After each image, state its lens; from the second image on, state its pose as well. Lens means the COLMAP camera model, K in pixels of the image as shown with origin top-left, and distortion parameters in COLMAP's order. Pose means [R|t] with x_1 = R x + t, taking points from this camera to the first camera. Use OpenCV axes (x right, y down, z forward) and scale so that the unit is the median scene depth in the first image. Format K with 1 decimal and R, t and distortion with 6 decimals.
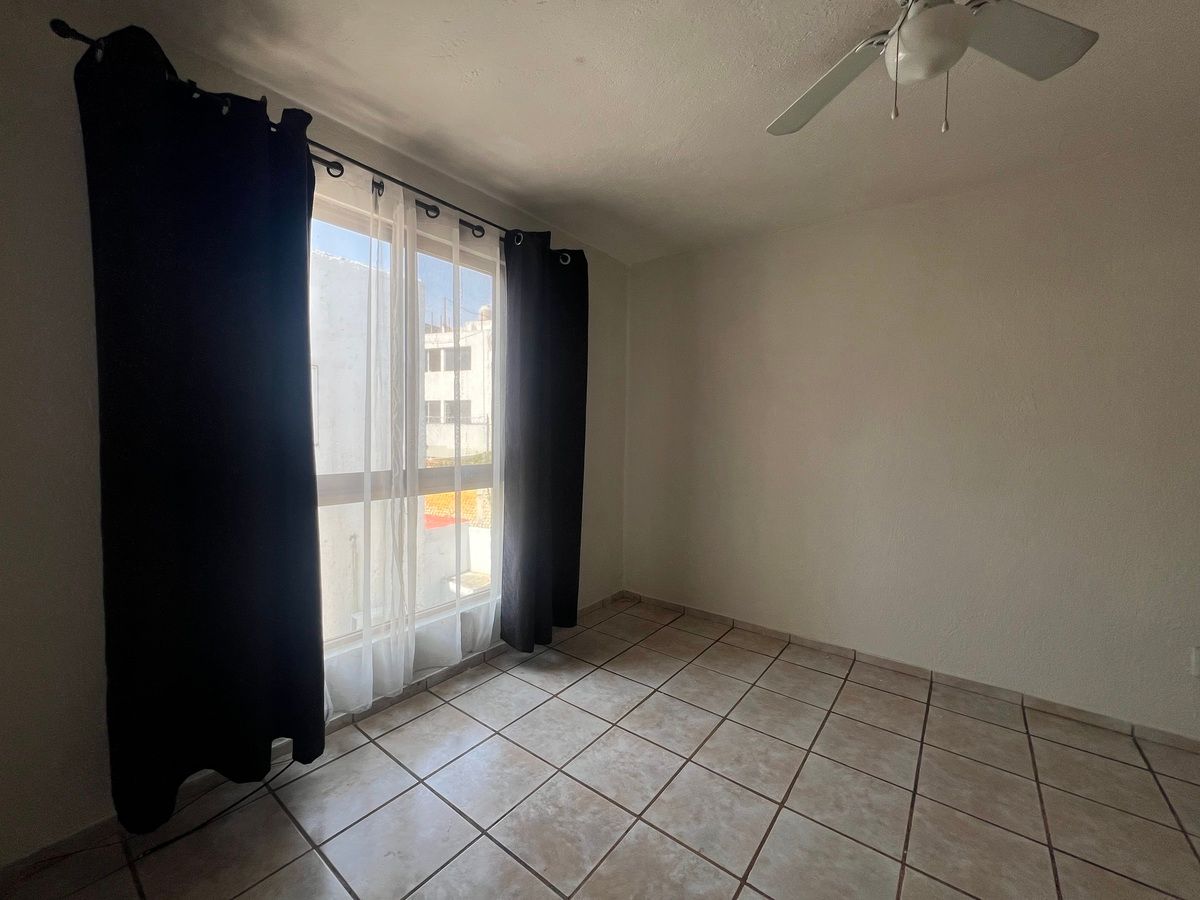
lens RADIAL K [[478.9, 0, 596.7], [0, 478.9, 445.6], [0, 0, 1]] dist [-0.000887, -0.000070]
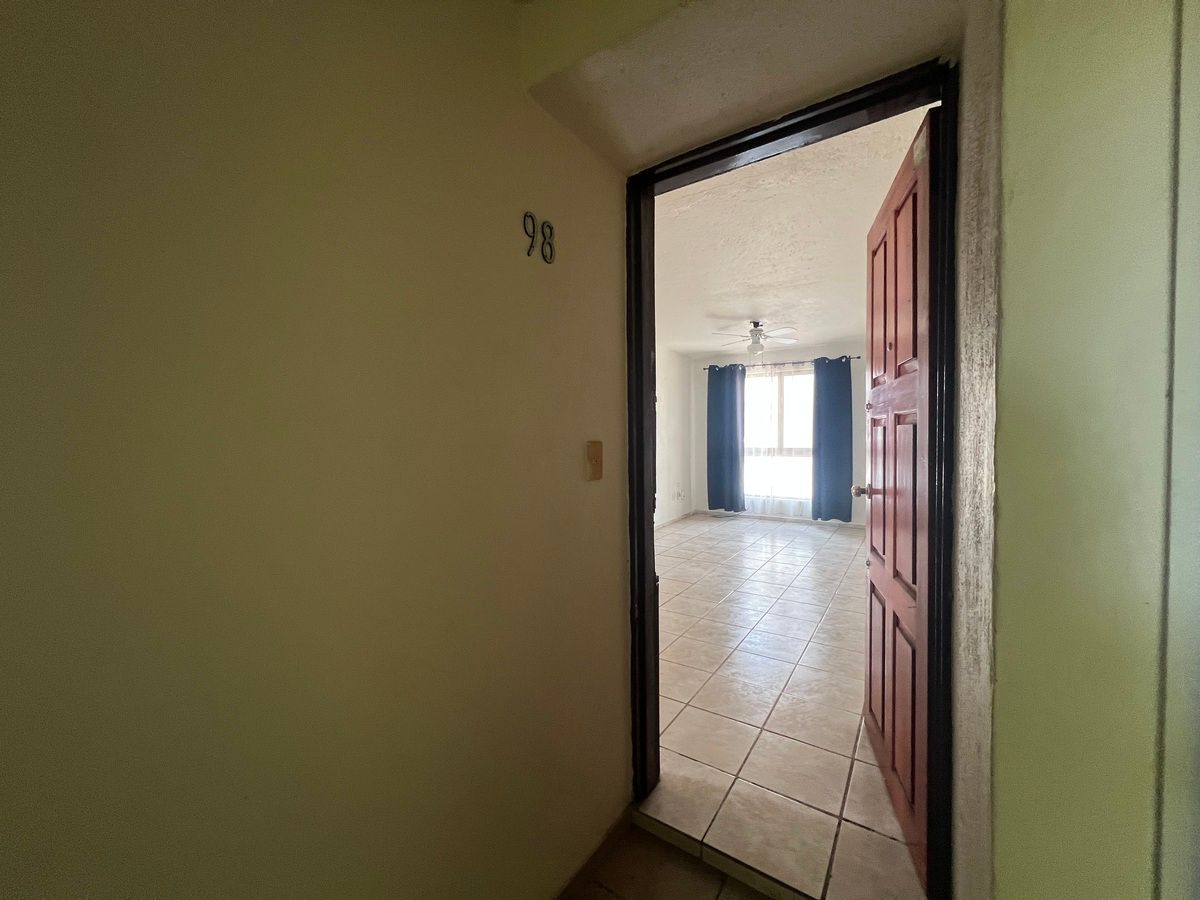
lens RADIAL K [[478.9, 0, 606.3], [0, 478.9, 448.0], [0, 0, 1]] dist [-0.000887, -0.000070]
pose [[0.123822, -0.000699, -0.992304, 2.471410], [-0.023024, 0.999729, -0.003577, 0.083376], [0.992037, 0.023290, 0.123773, -0.489614]]
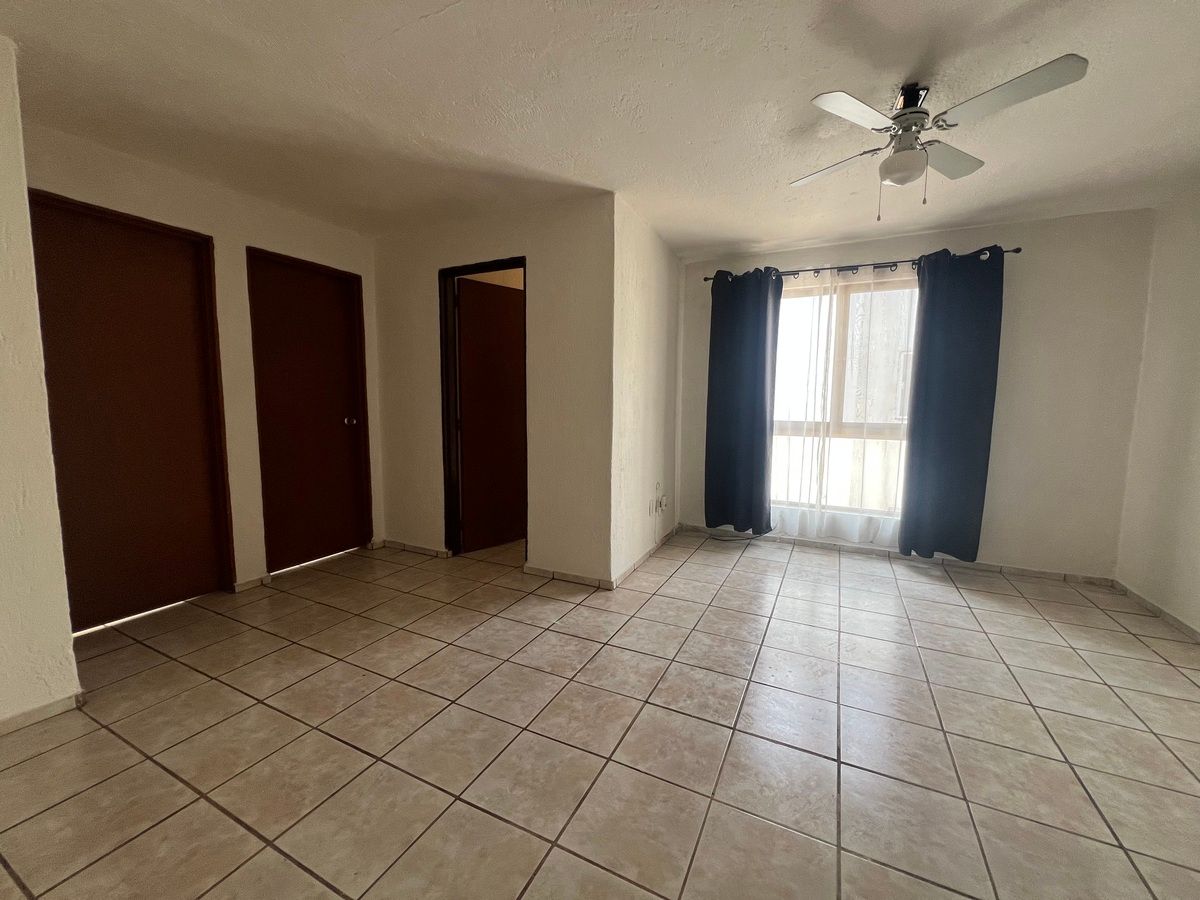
lens RADIAL K [[478.9, 0, 605.4], [0, 478.9, 450.1], [0, 0, 1]] dist [-0.000887, -0.000070]
pose [[0.211107, 0.087403, -0.973547, 1.120754], [-0.035444, 0.996024, 0.081735, 0.034328], [0.976820, 0.017252, 0.213365, -0.202737]]
